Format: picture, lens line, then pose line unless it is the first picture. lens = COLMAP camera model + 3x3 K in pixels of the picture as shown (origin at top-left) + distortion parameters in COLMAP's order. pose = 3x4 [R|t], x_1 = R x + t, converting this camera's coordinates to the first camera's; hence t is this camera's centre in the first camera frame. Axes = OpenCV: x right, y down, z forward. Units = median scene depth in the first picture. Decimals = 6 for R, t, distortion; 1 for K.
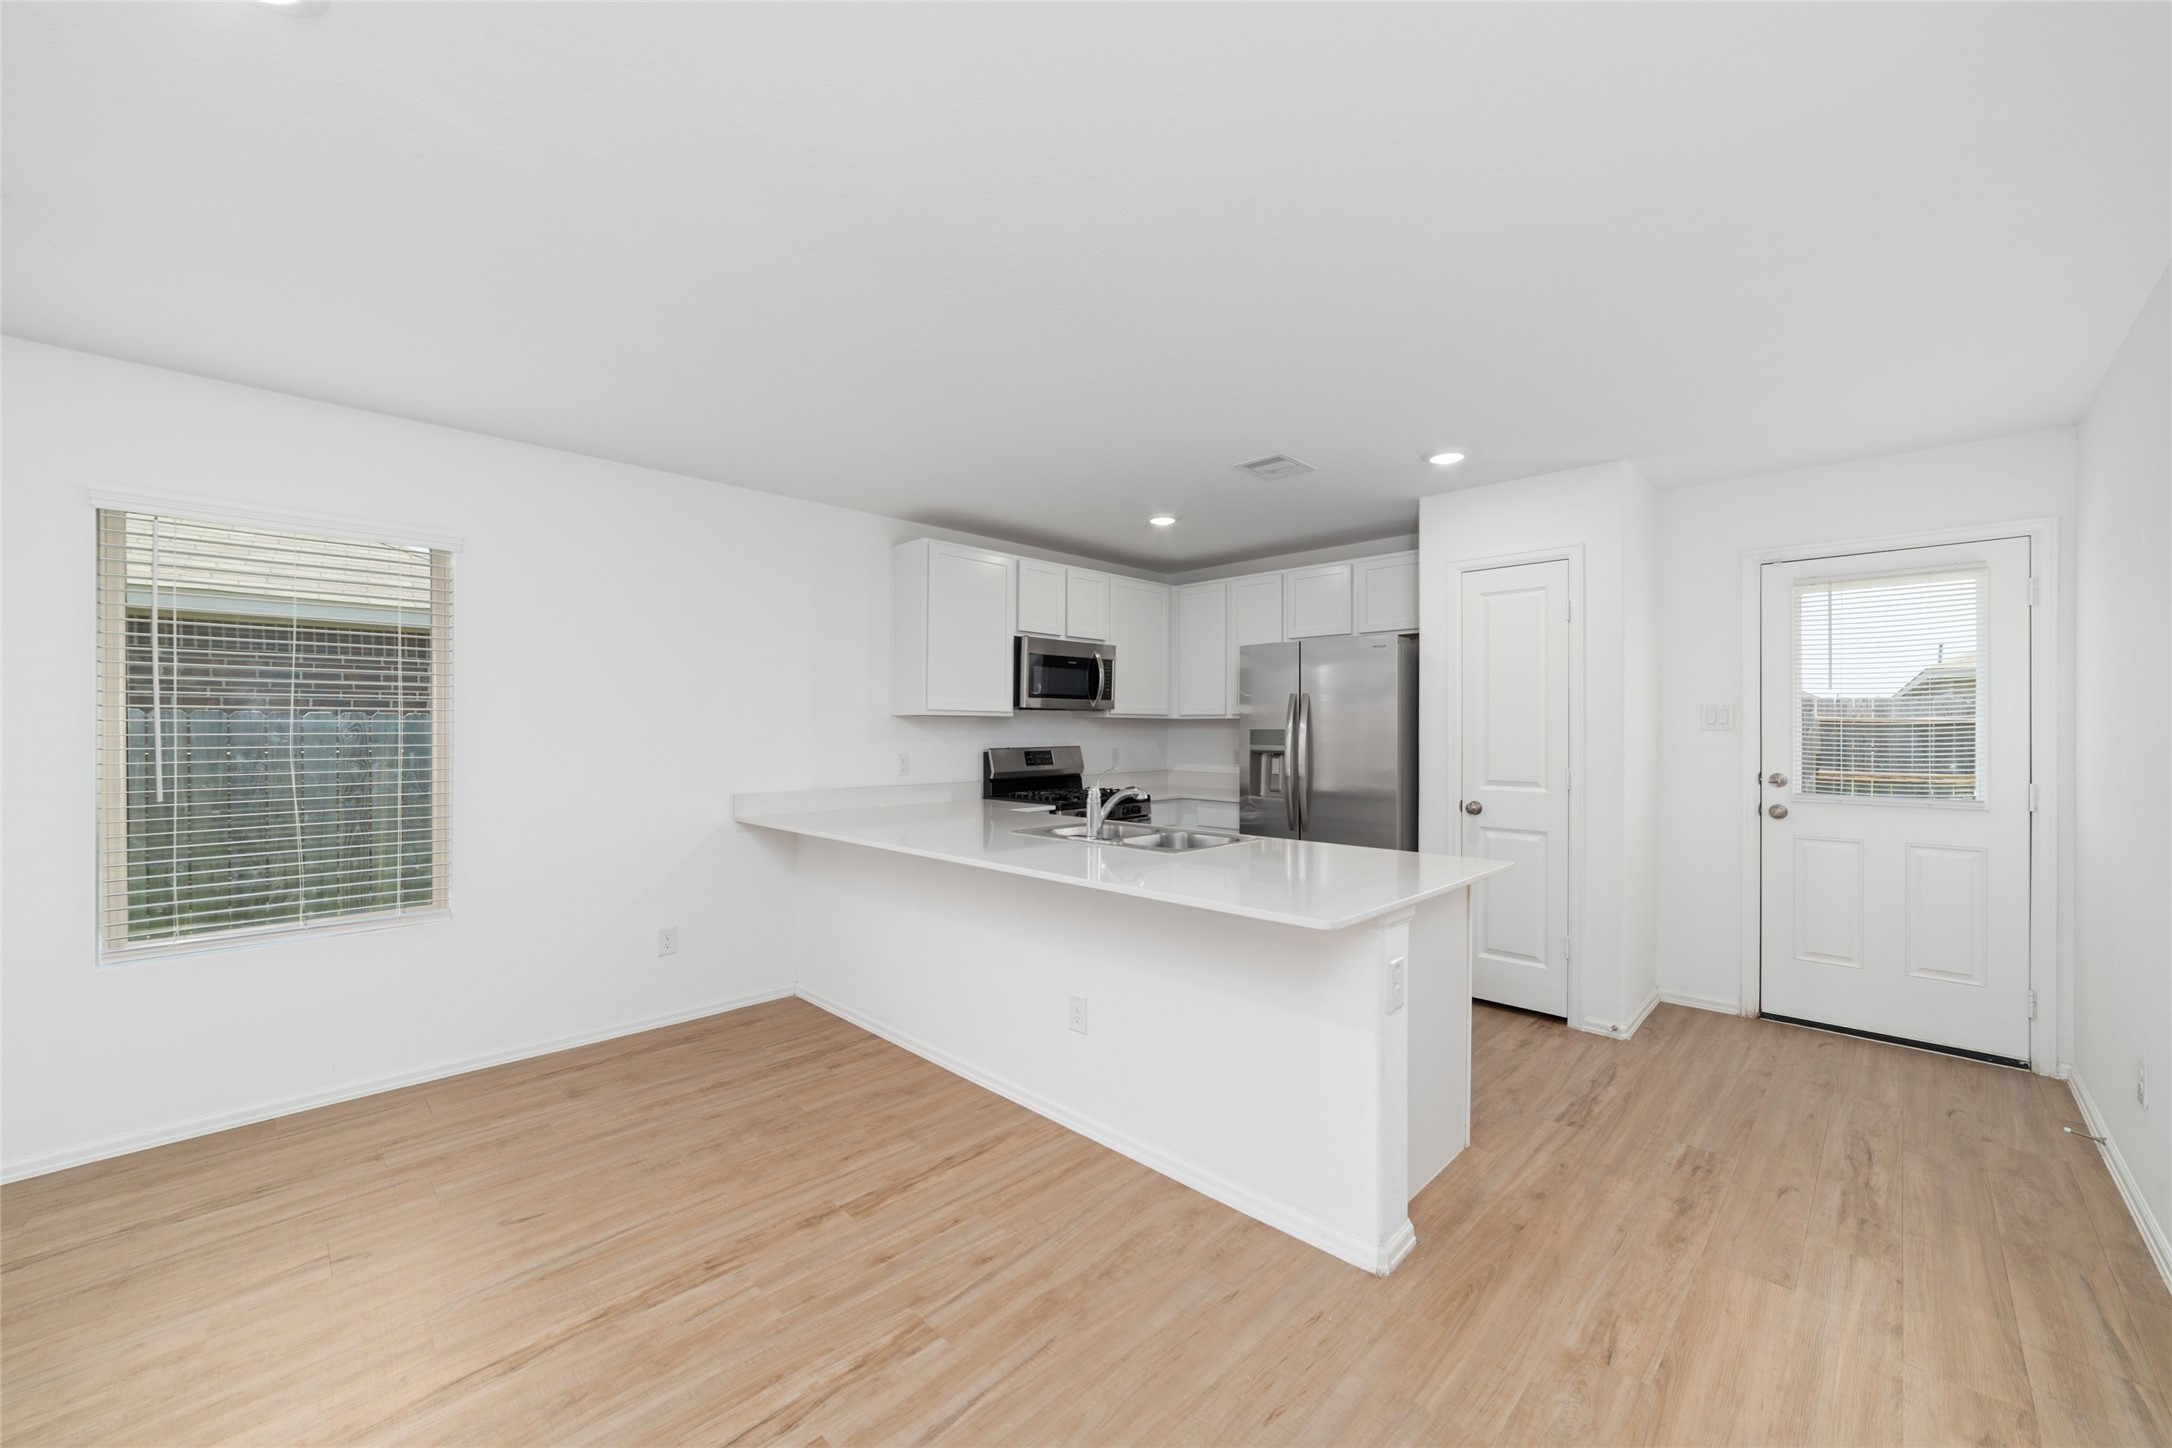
lens RADIAL K [[833.5, 0, 1082.2], [0, 833.5, 728.7], [0, 0, 1]] dist [-0.017409, 0.005862]
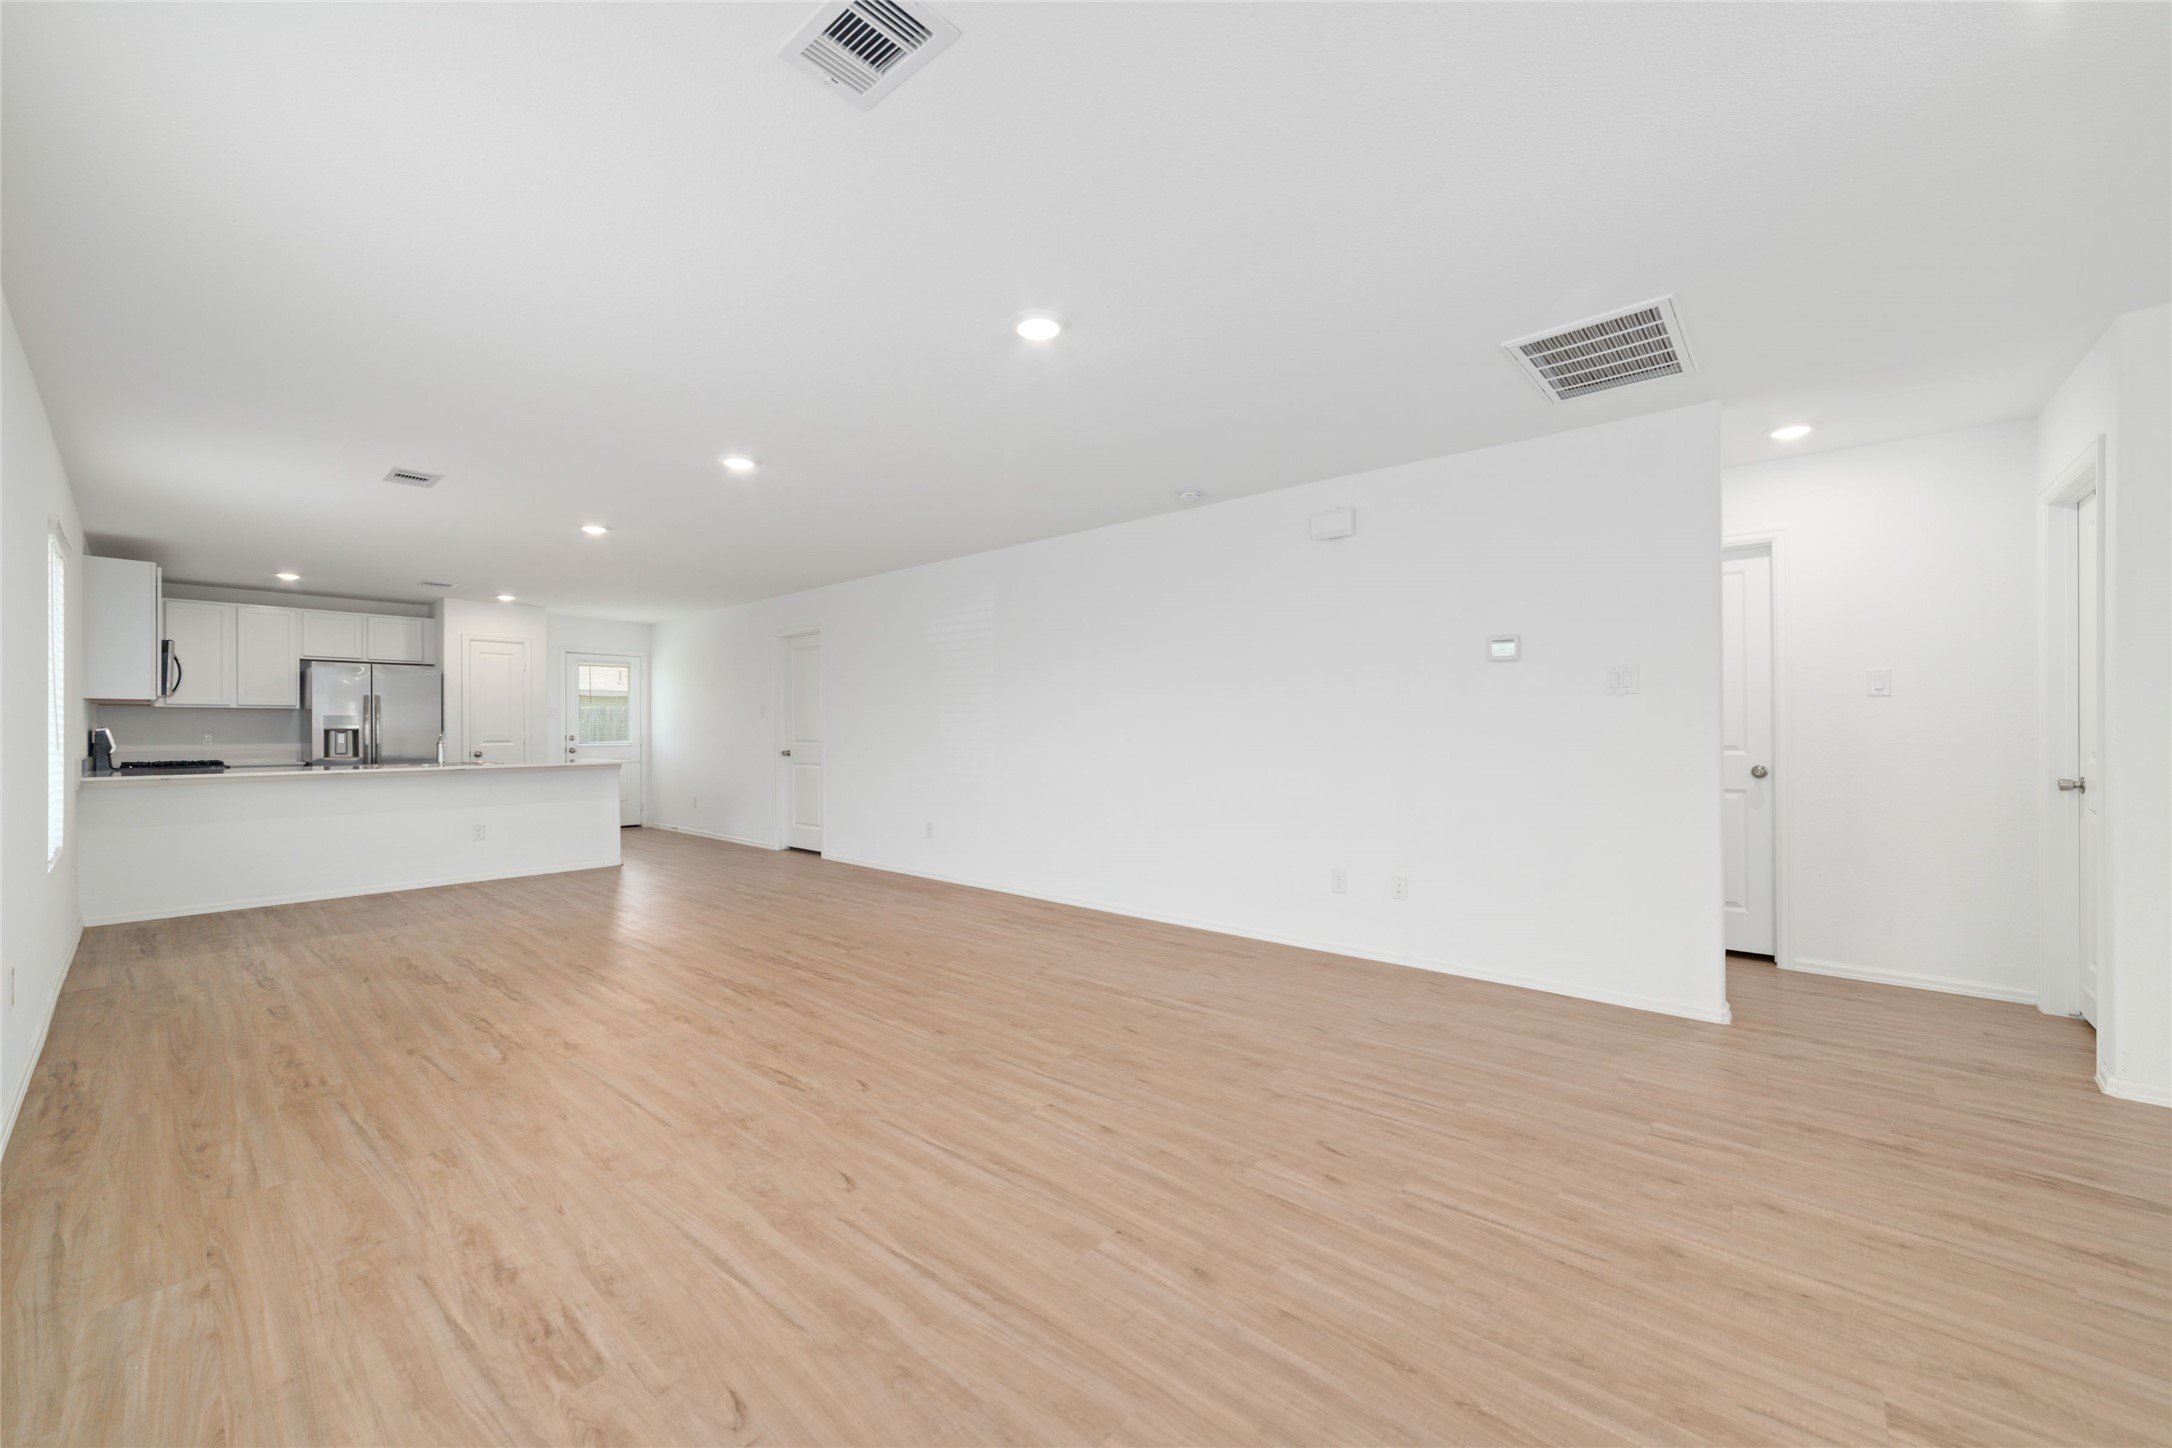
lens RADIAL K [[833.5, 0, 1082.2], [0, 833.5, 728.7], [0, 0, 1]] dist [-0.017409, 0.005862]
pose [[-0.061693, 0.003544, 0.998089, -2.612254], [0.003163, 0.999989, -0.003355, 0.065470], [-0.998090, 0.002950, -0.061703, -0.605062]]
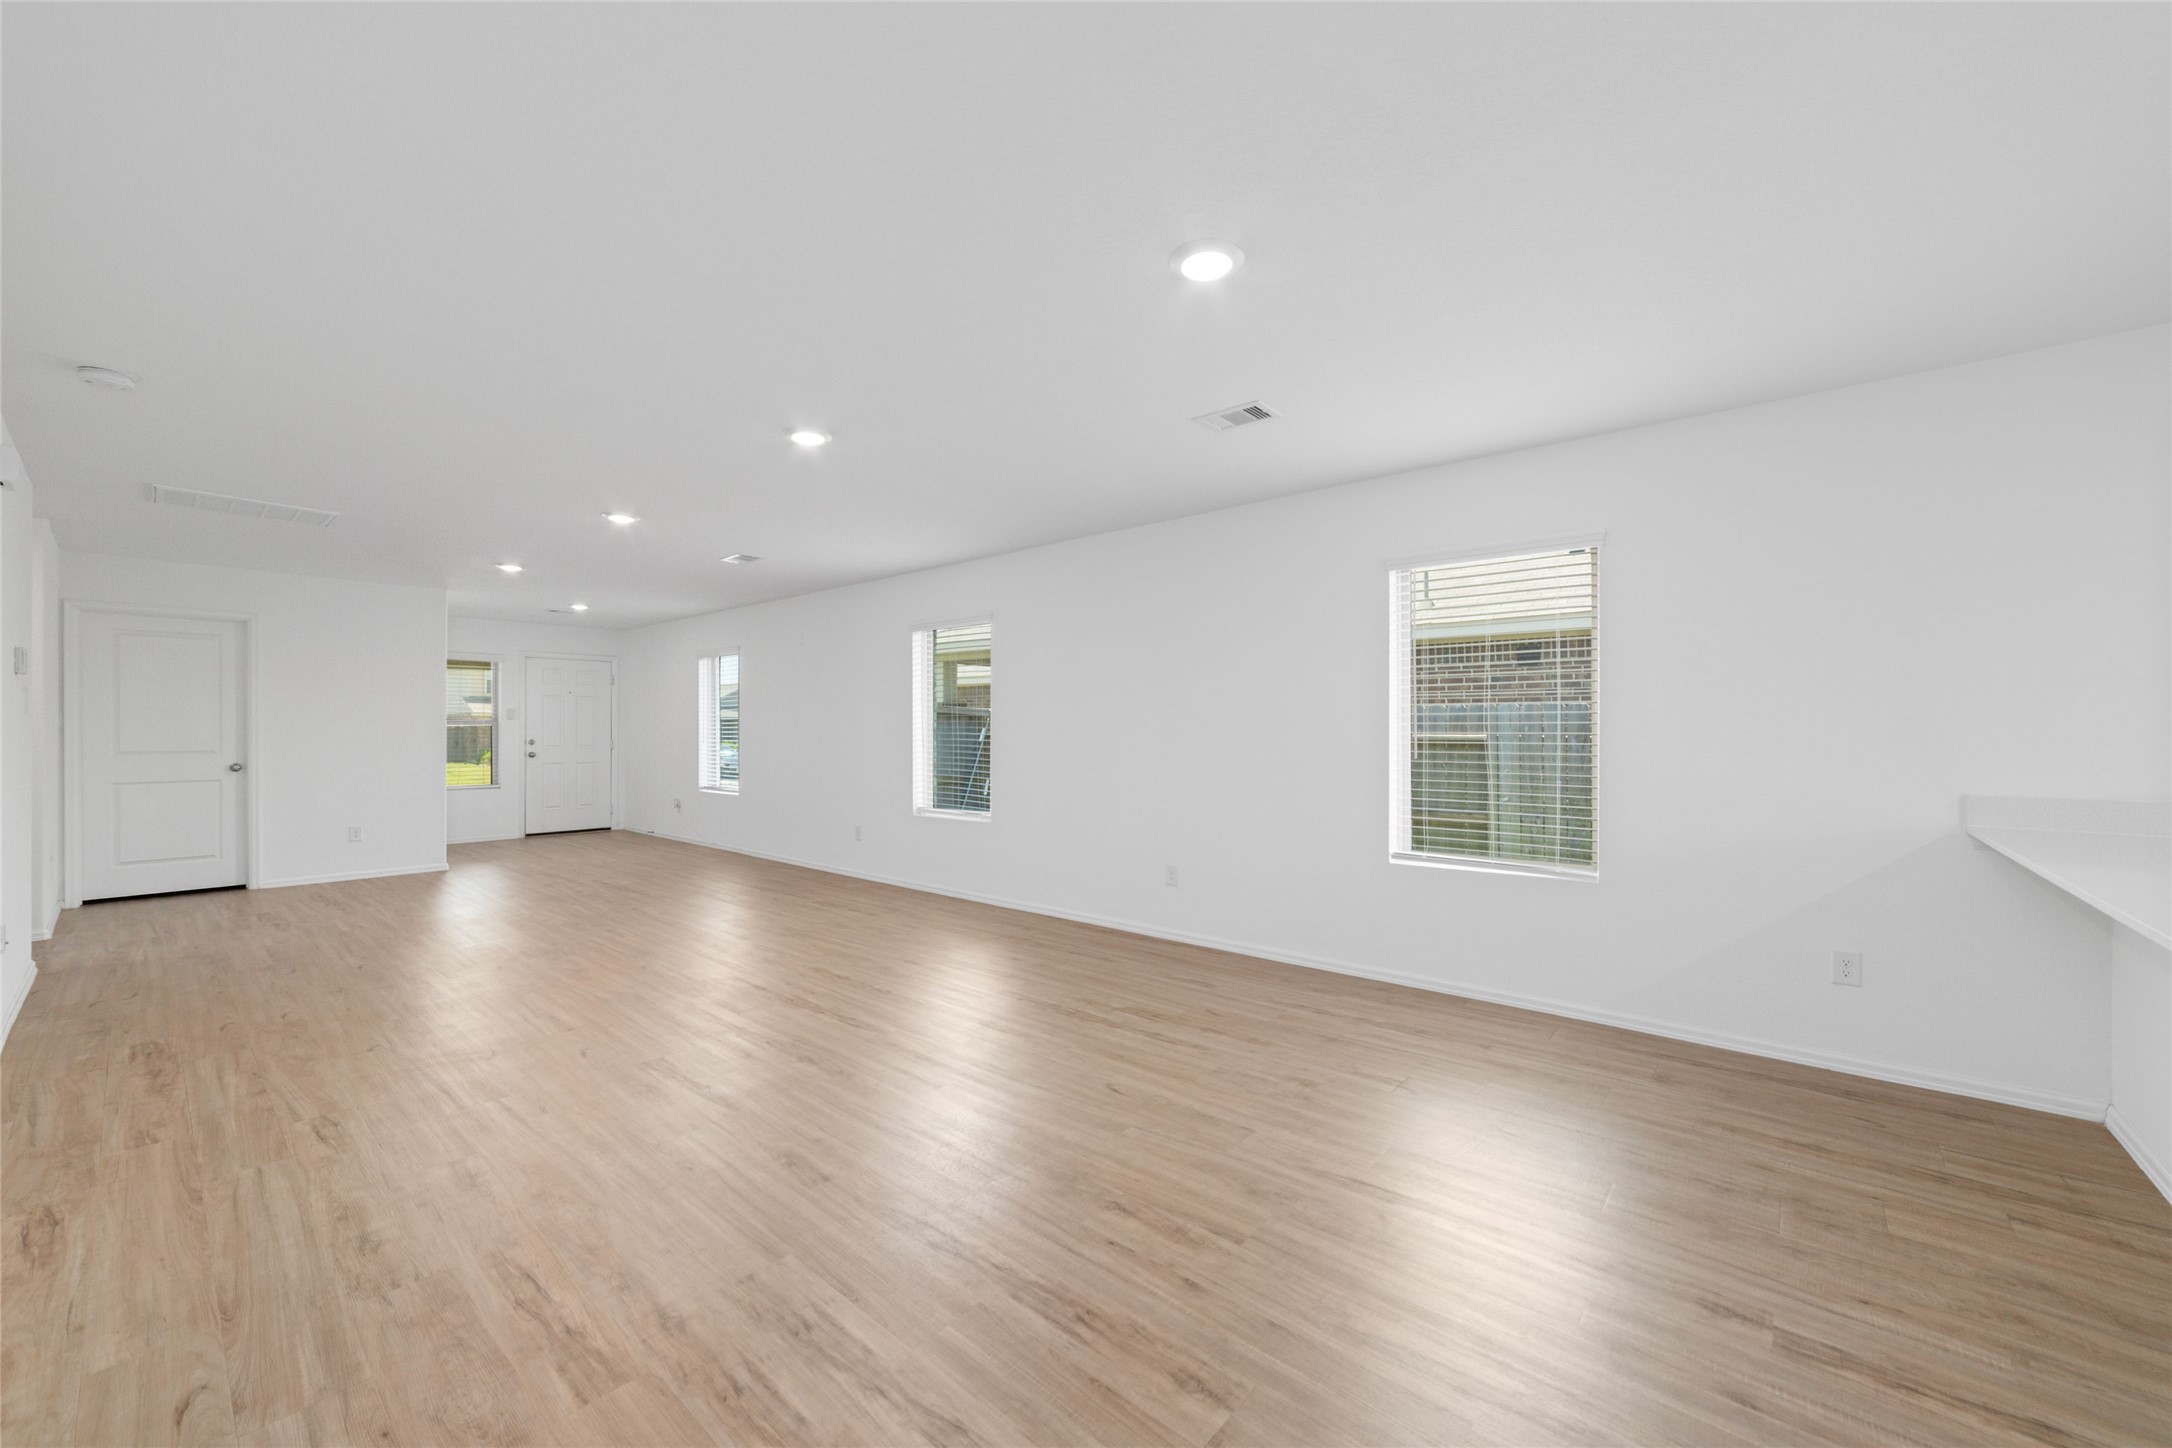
lens RADIAL K [[833.5, 0, 1082.2], [0, 833.5, 728.7], [0, 0, 1]] dist [-0.017409, 0.005862]
pose [[0.068818, -0.001570, -0.997628, 0.358462], [-0.001552, 0.999997, -0.001681, 0.036523], [0.997628, 0.001664, 0.068815, 0.289637]]
